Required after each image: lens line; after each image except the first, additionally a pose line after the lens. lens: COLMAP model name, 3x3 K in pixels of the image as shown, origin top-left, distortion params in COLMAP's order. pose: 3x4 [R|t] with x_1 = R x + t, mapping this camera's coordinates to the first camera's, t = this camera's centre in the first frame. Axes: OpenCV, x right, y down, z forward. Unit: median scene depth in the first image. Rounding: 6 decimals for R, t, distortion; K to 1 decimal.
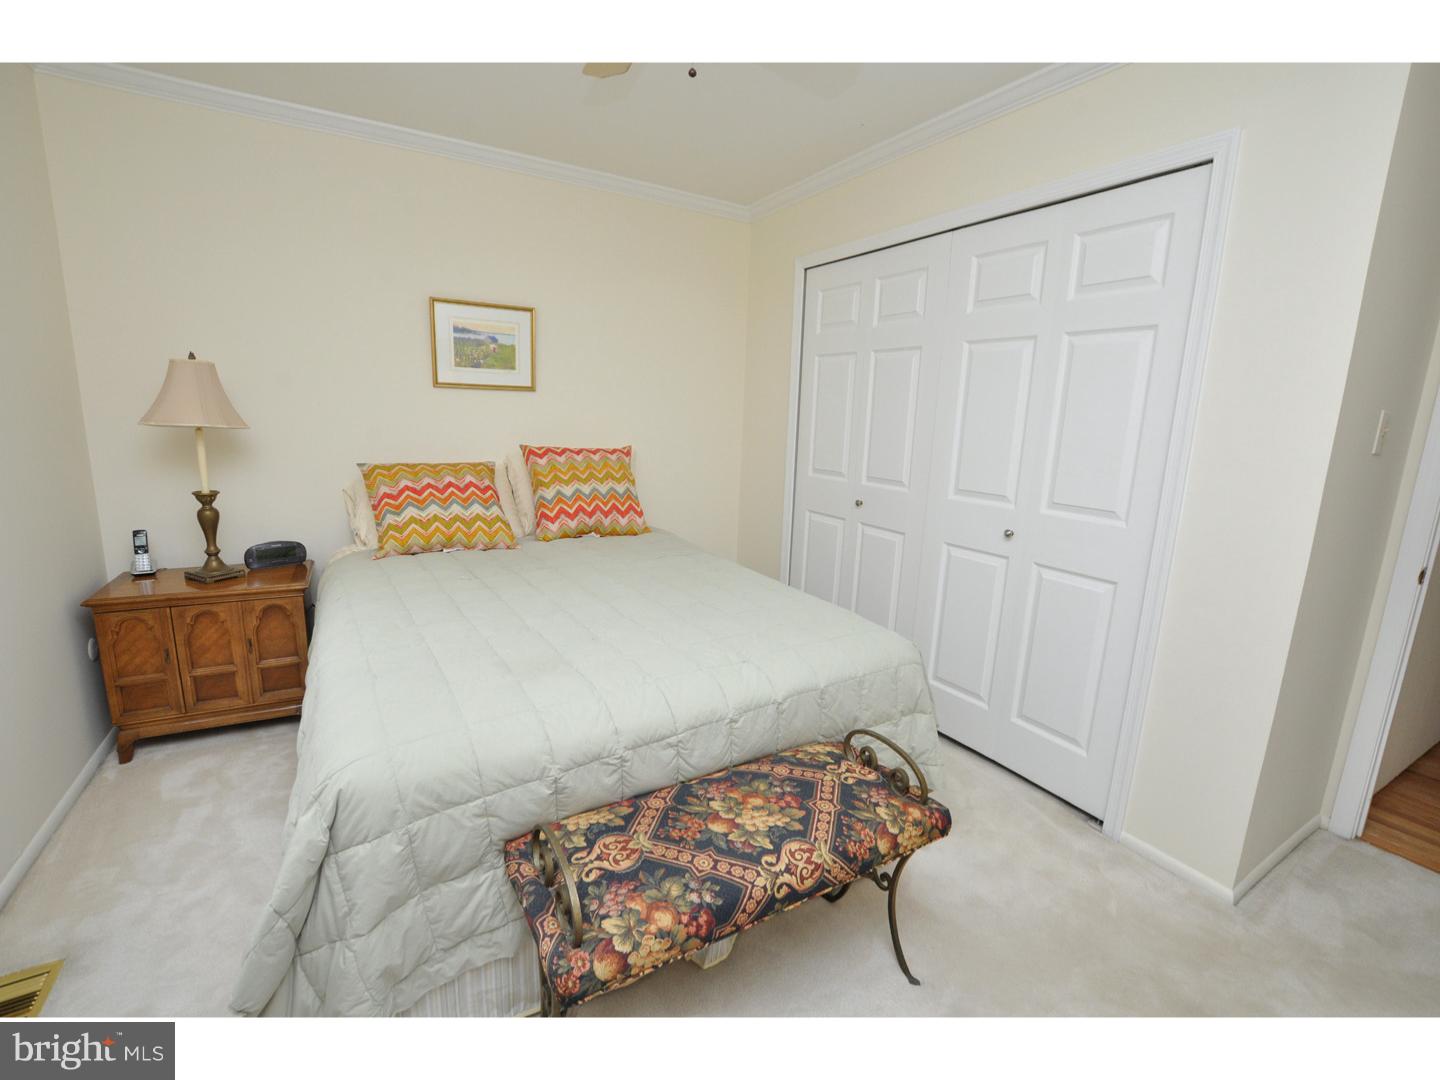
lens RADIAL K [[633.7, 0, 721.7], [0, 633.7, 536.6], [0, 0, 1]] dist [-0.034087, 0.007849]
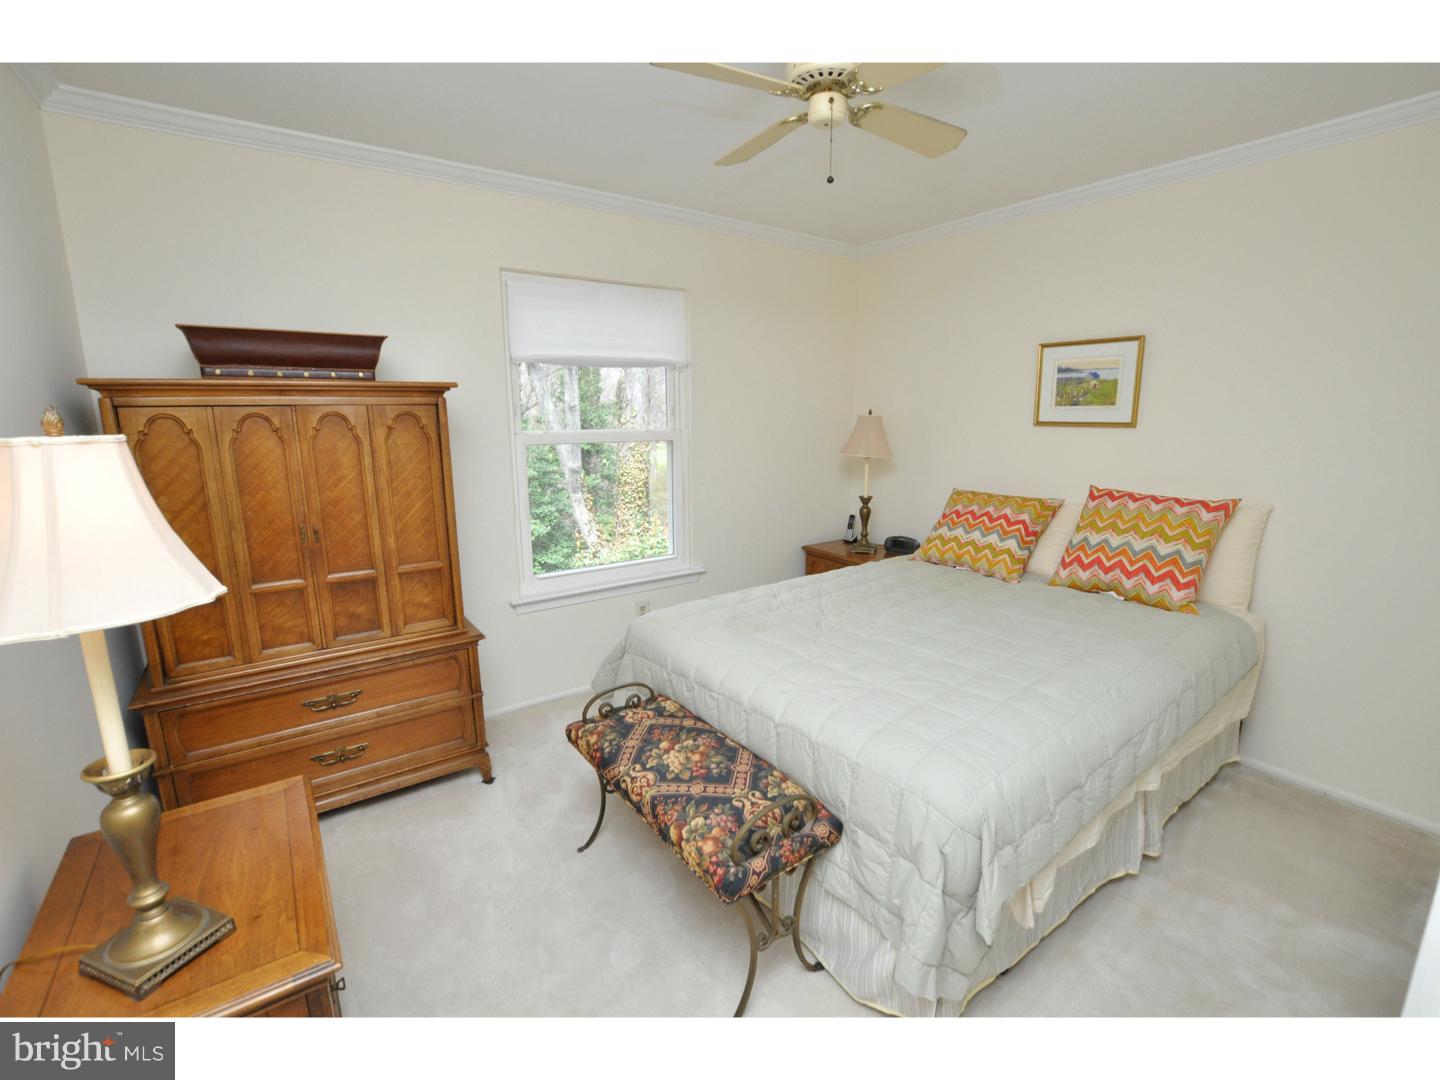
lens RADIAL K [[633.7, 0, 721.7], [0, 633.7, 536.6], [0, 0, 1]] dist [-0.034087, 0.007849]
pose [[0.082736, 0.156660, -0.984181, 0.738778], [-0.181235, 0.973464, 0.139718, -0.130247], [0.979953, 0.166808, 0.108932, 0.473995]]
